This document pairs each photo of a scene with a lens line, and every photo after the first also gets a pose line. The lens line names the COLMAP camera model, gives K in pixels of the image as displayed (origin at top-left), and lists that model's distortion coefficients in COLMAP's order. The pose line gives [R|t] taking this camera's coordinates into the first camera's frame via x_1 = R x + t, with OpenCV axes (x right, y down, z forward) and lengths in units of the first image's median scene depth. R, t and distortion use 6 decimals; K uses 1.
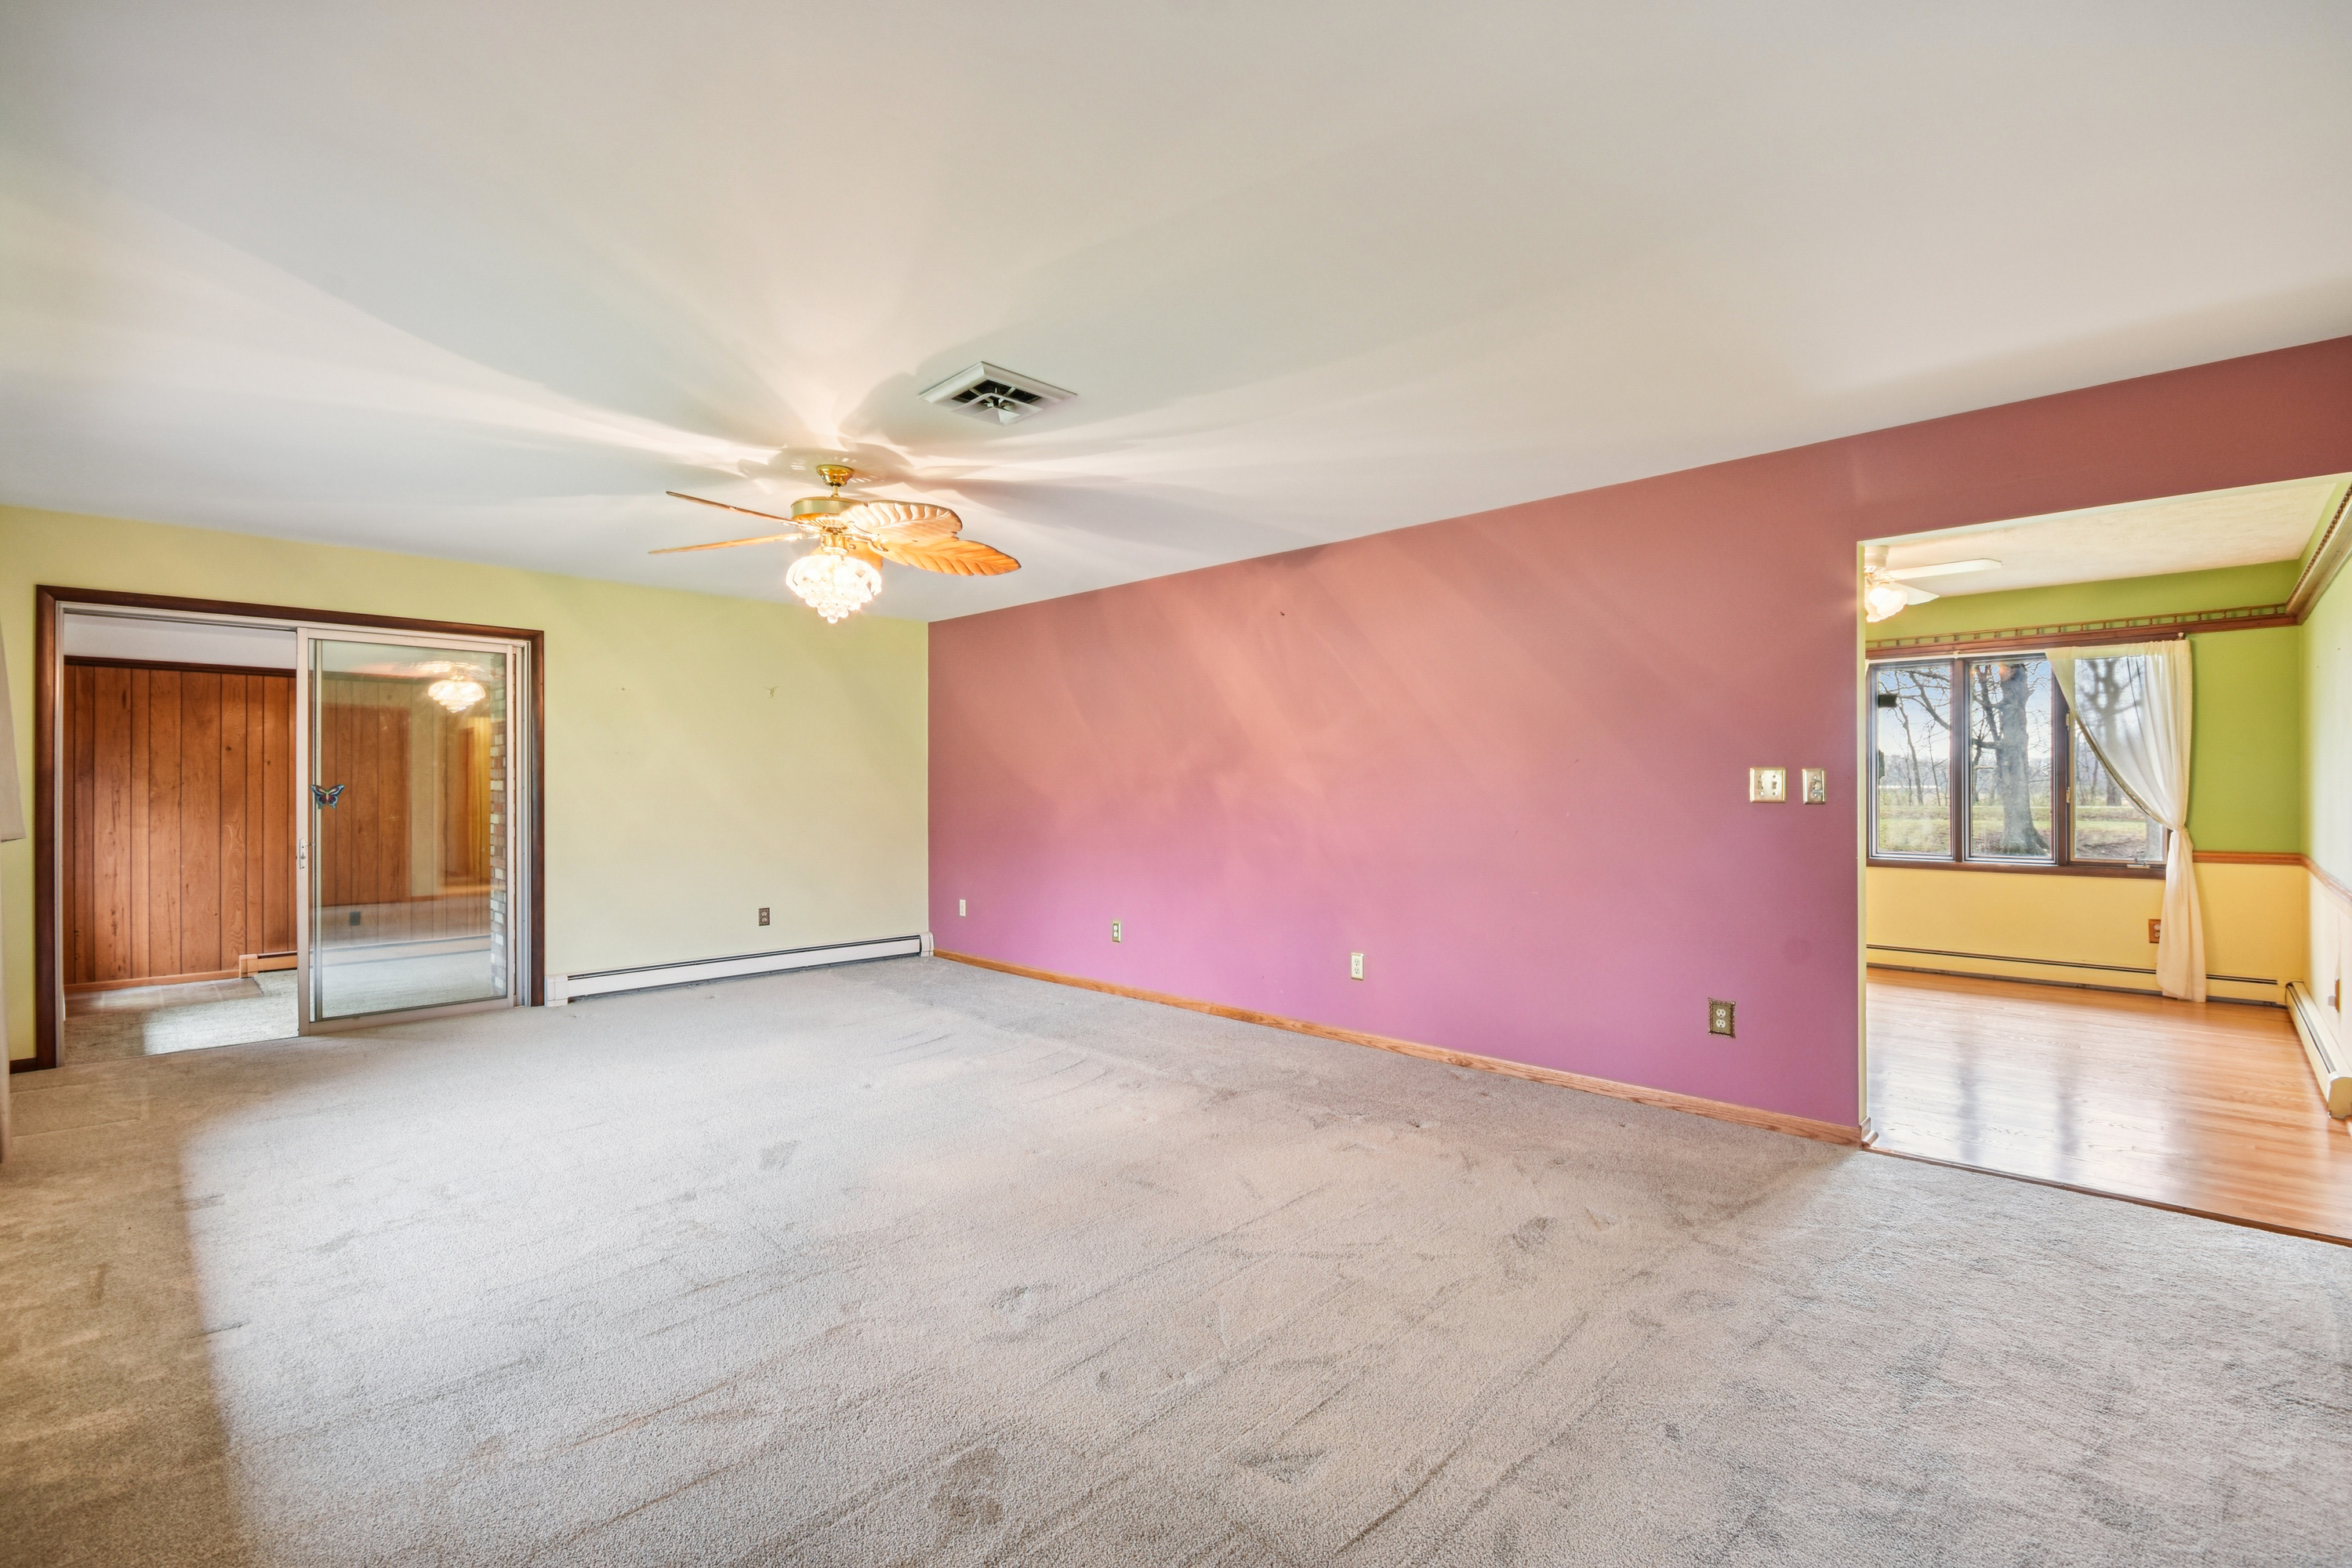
lens RADIAL K [[1056.7, 0, 1181.9], [0, 1056.7, 802.9], [0, 0, 1]] dist [-0.003073, -0.001320]
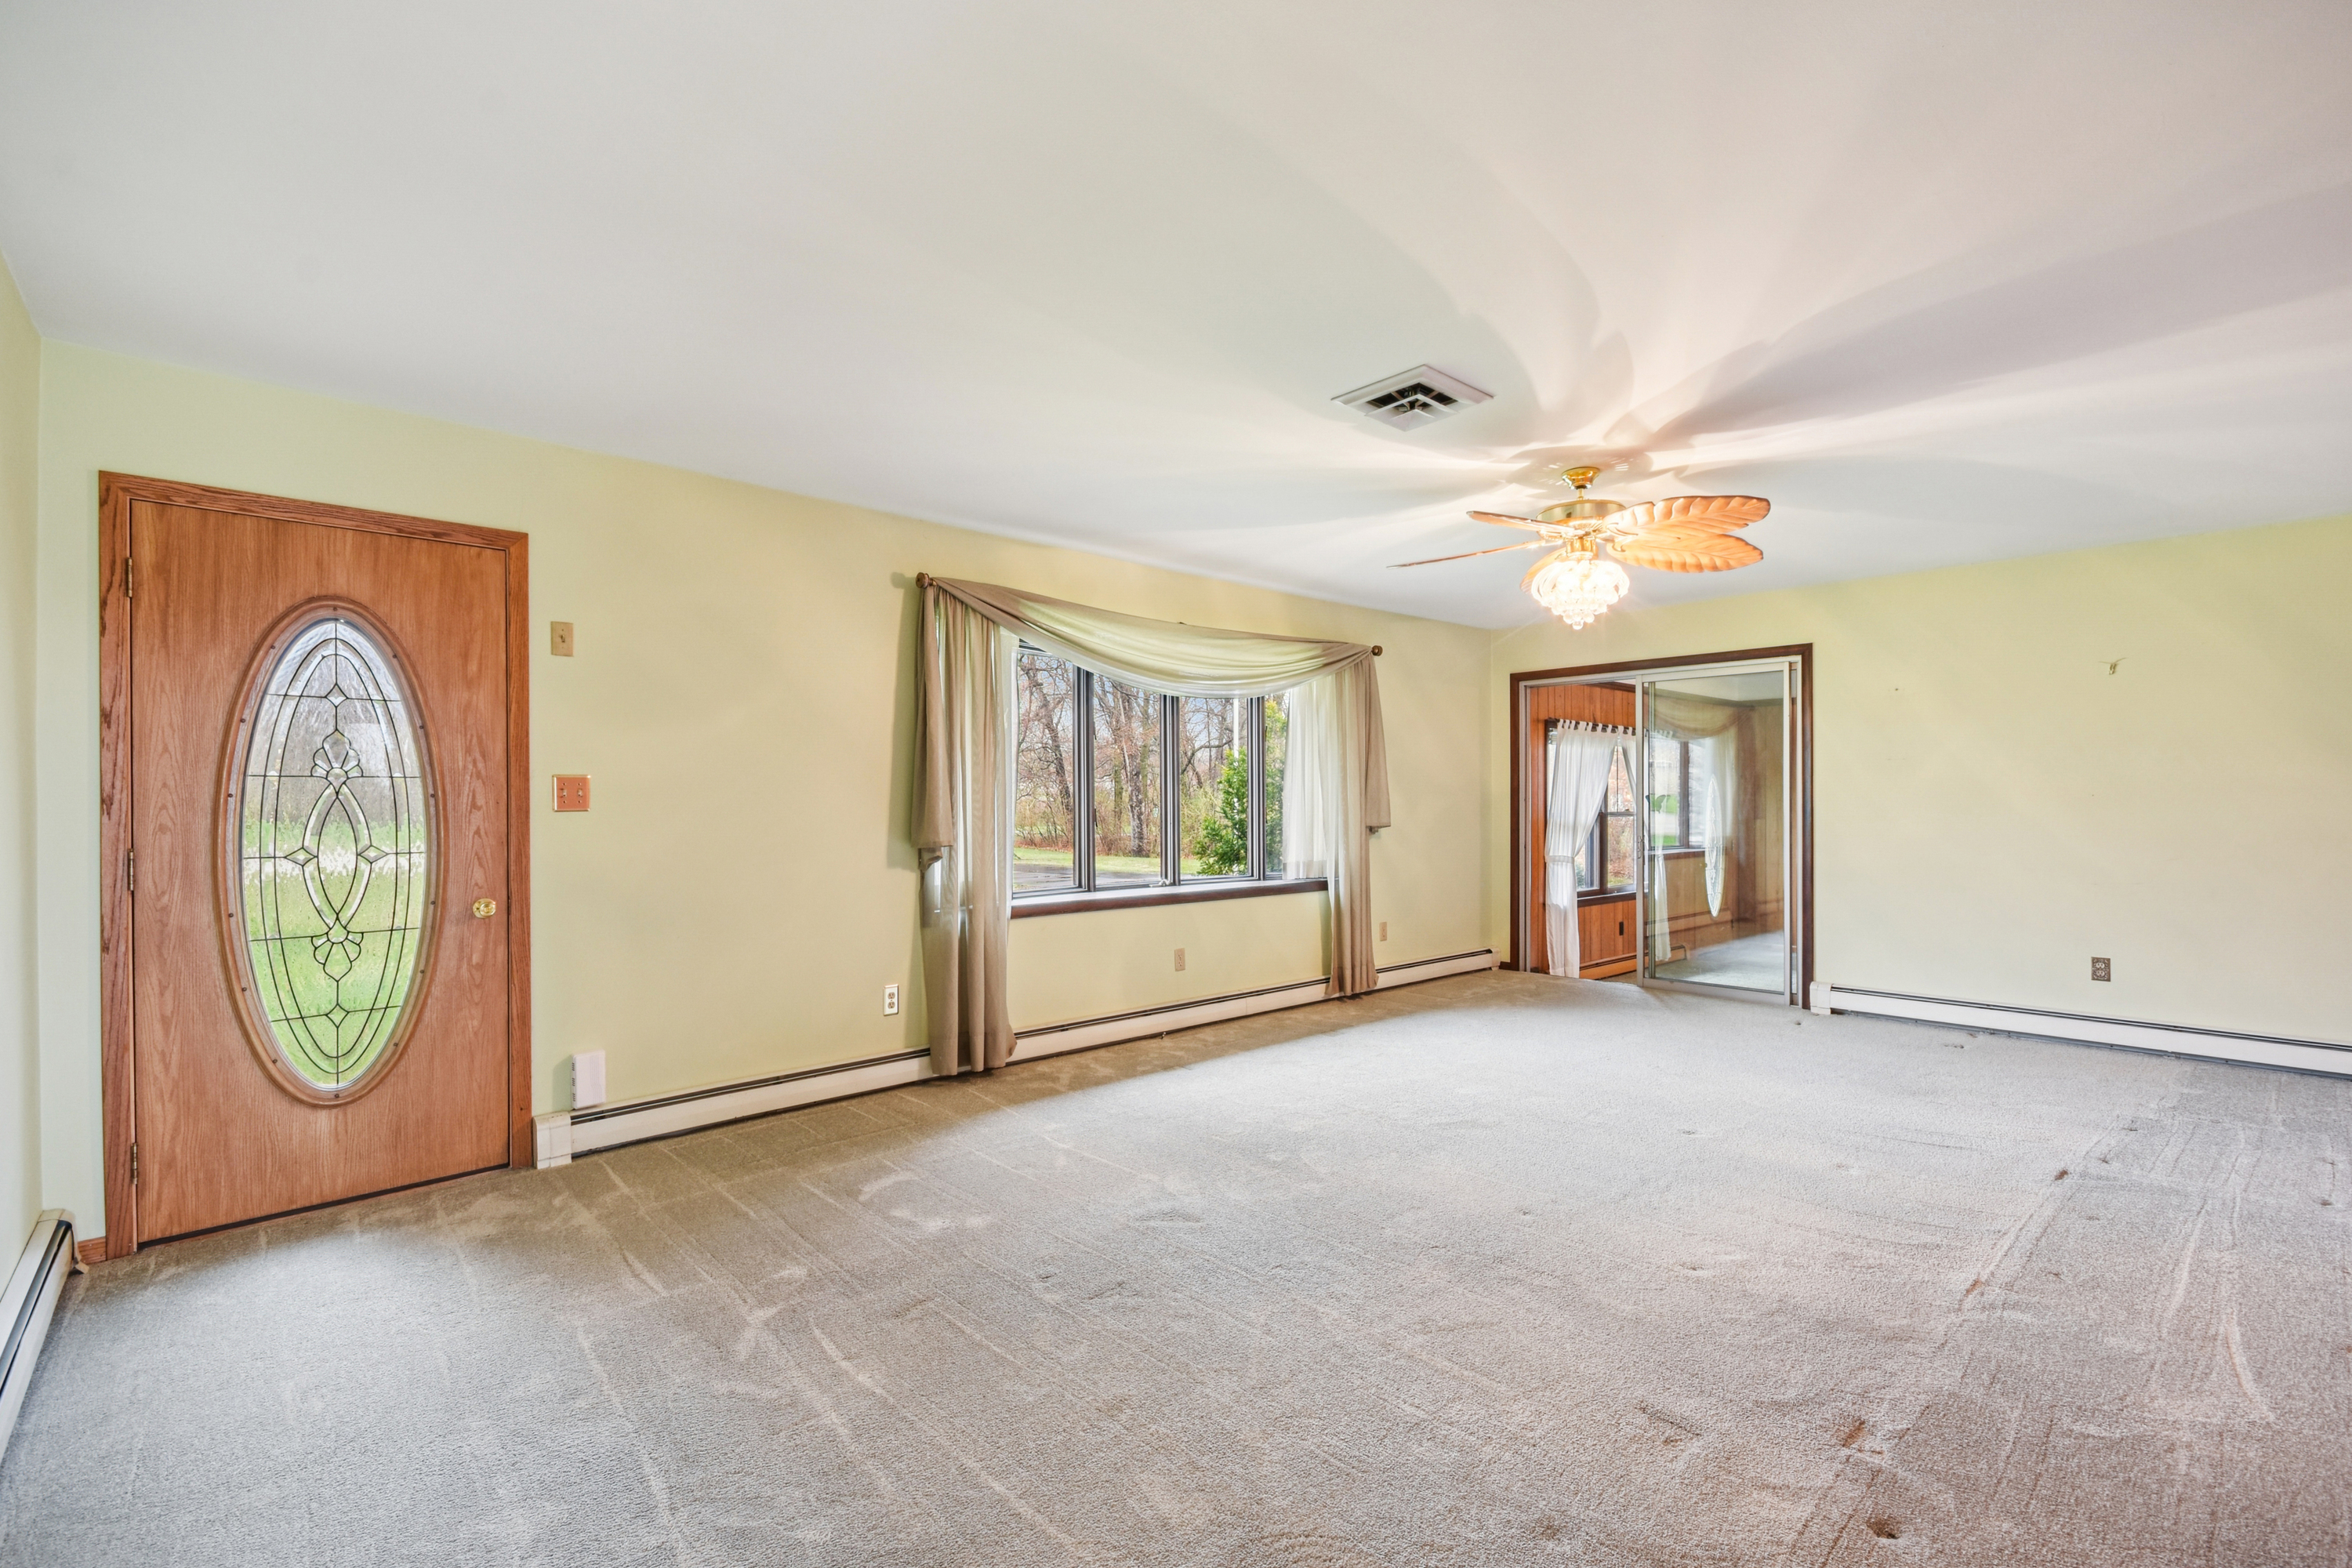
lens RADIAL K [[1040.5, 0, 1184.3], [0, 1040.5, 801.6], [0, 0, 1]] dist [-0.001224, 0.000356]
pose [[-0.058953, 0.001399, -0.998260, 0.644745], [-0.013138, 0.999911, 0.002177, -0.005854], [0.998174, 0.013243, -0.058929, 0.674550]]
